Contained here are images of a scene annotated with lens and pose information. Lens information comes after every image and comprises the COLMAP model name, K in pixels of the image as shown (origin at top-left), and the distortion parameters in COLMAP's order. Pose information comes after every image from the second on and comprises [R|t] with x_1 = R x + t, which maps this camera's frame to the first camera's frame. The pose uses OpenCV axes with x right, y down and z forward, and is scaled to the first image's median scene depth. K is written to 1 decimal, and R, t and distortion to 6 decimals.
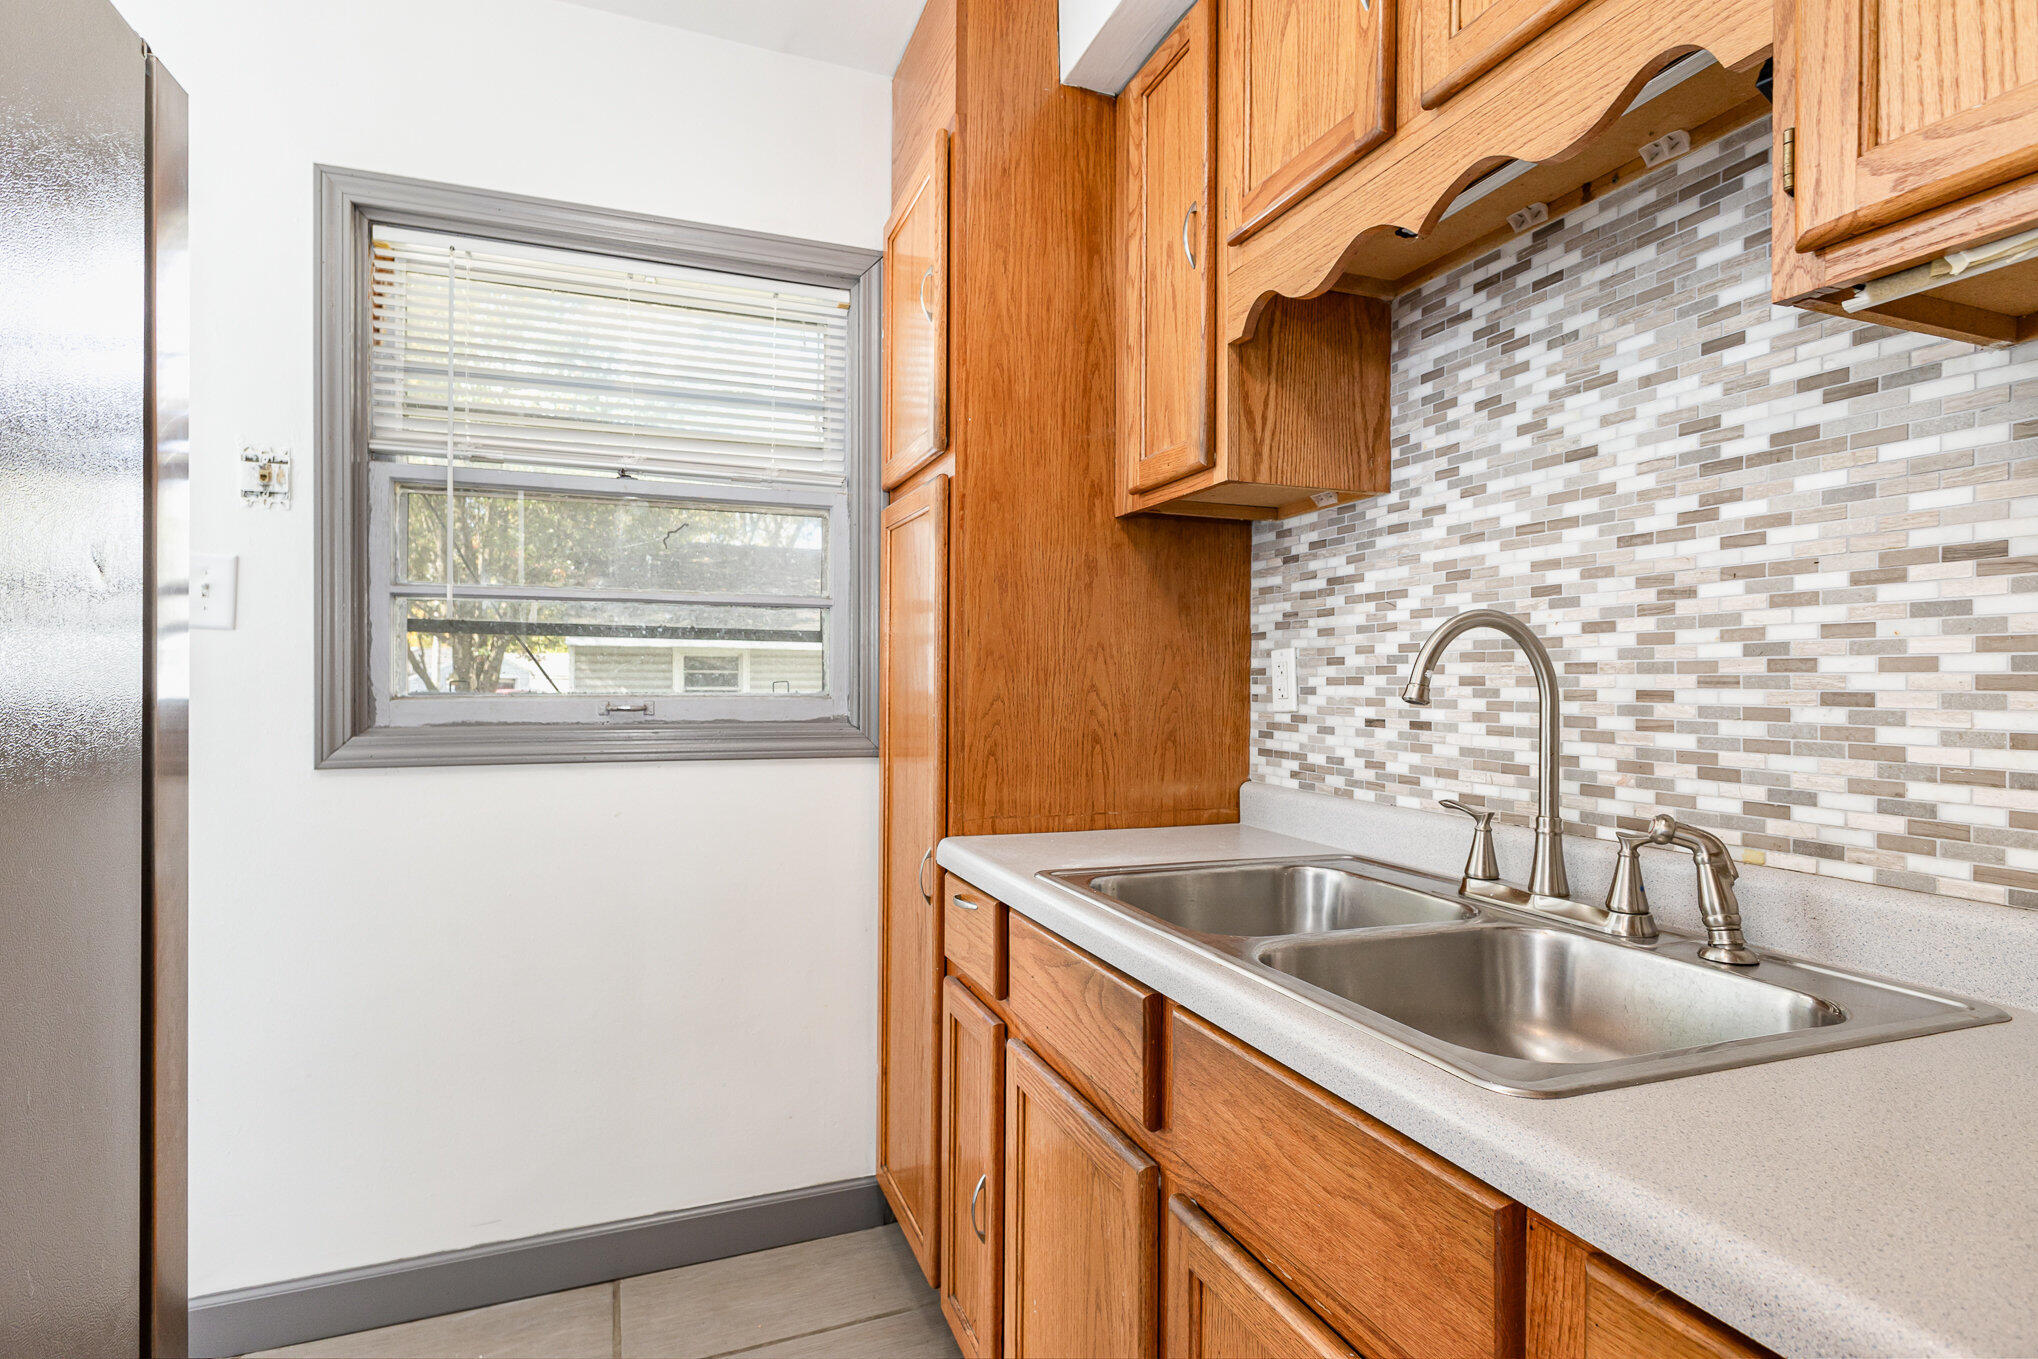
lens RADIAL K [[1026.2, 0, 1013.6], [0, 1026.2, 673.1], [0, 0, 1]] dist [0.012711, -0.001088]
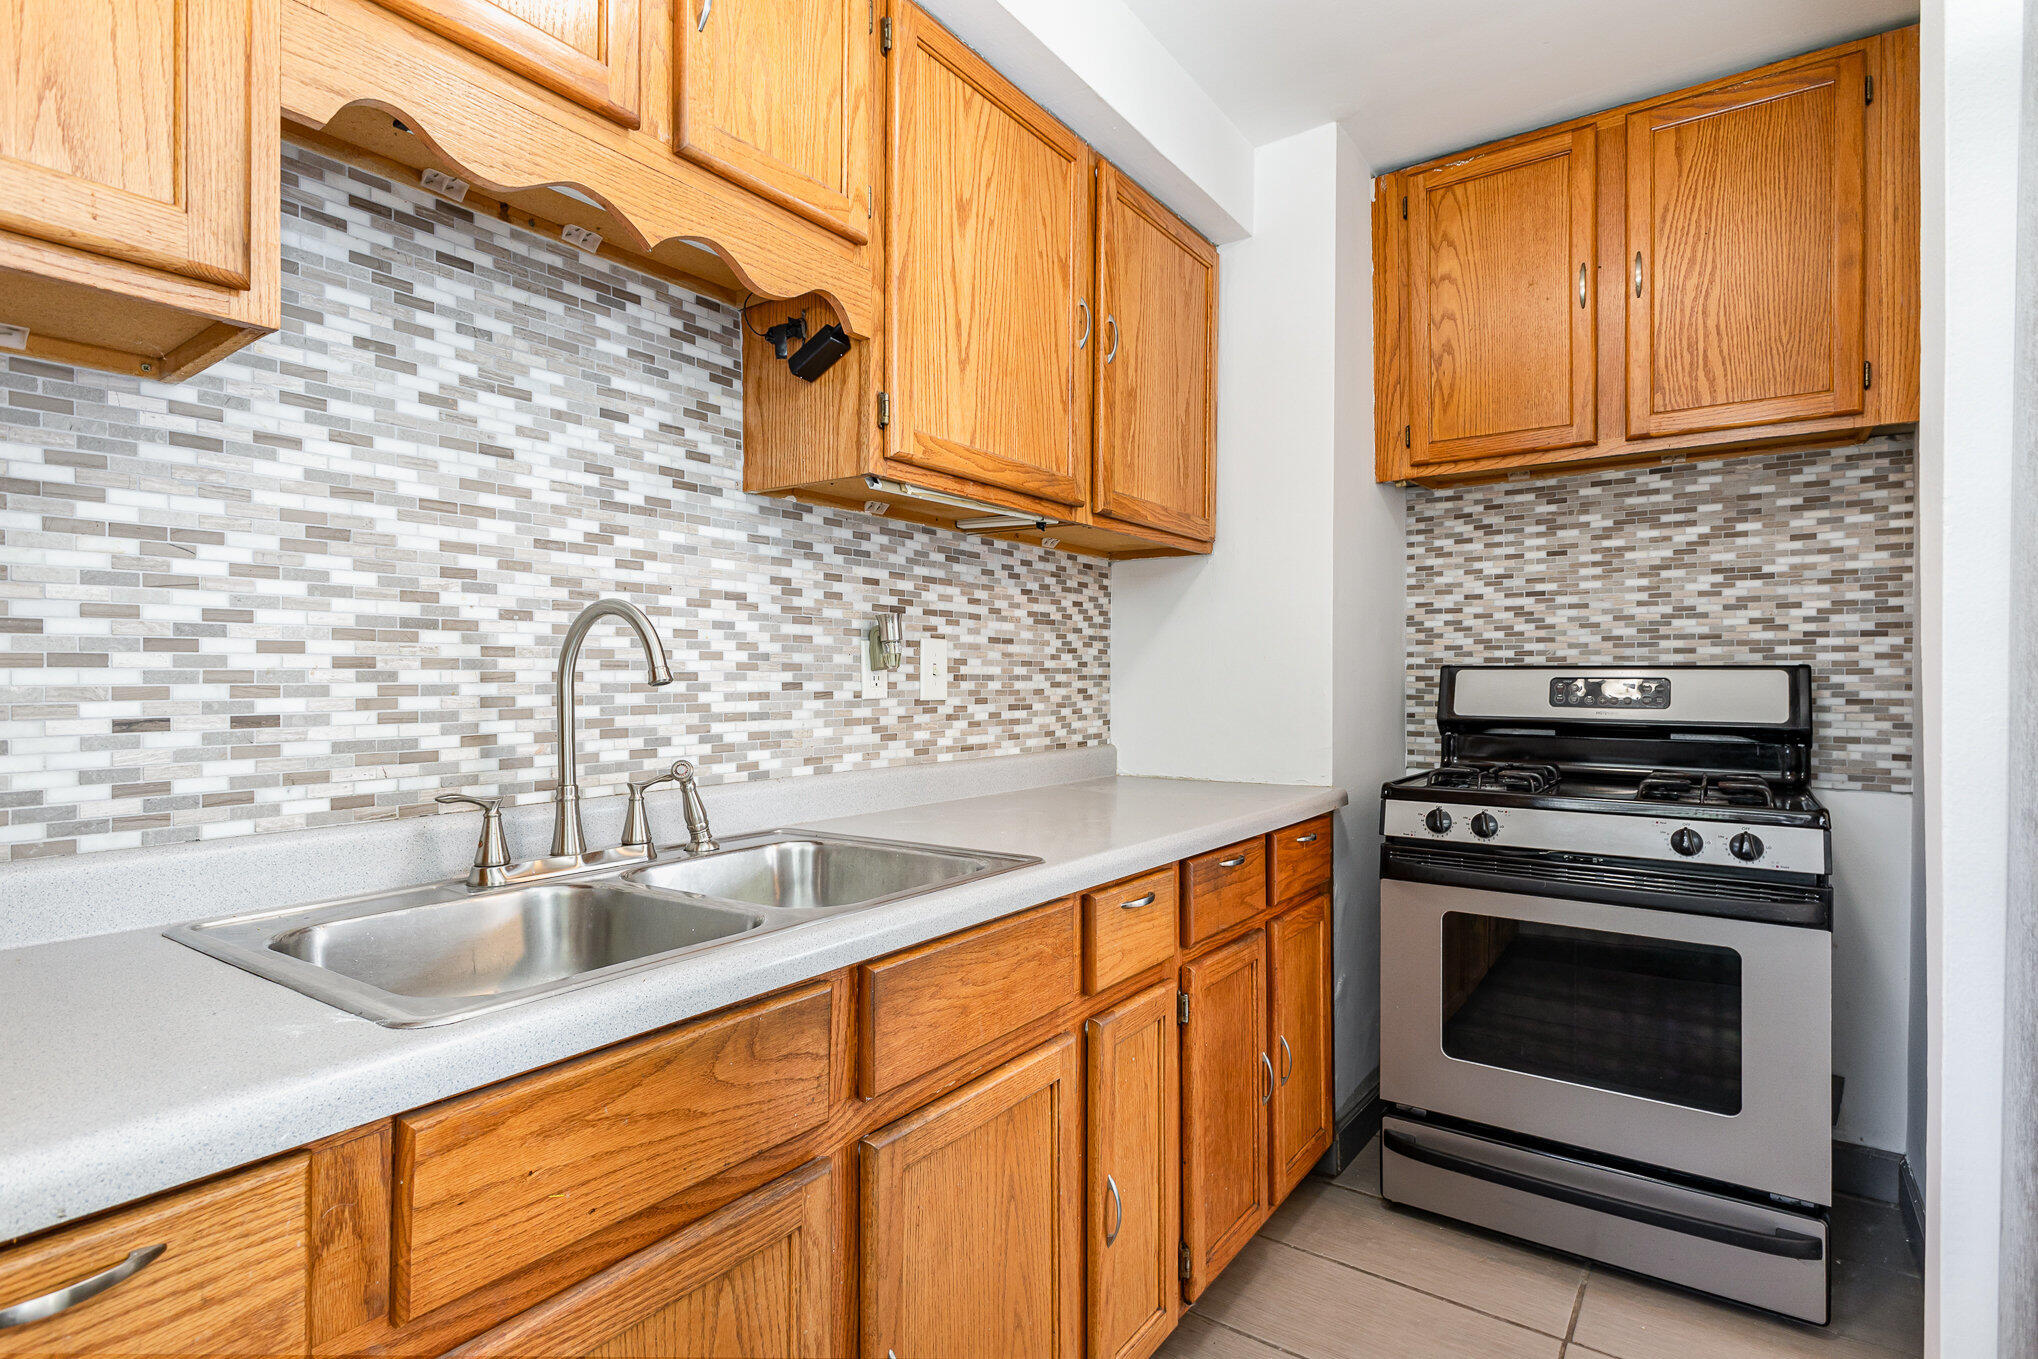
lens RADIAL K [[1026.2, 0, 1013.6], [0, 1026.2, 673.1], [0, 0, 1]] dist [0.012711, -0.001088]
pose [[-0.555133, -0.003212, 0.831755, -0.656037], [-0.009579, 0.999951, -0.002531, 0.015469], [-0.831706, -0.009372, -0.555136, 1.180216]]
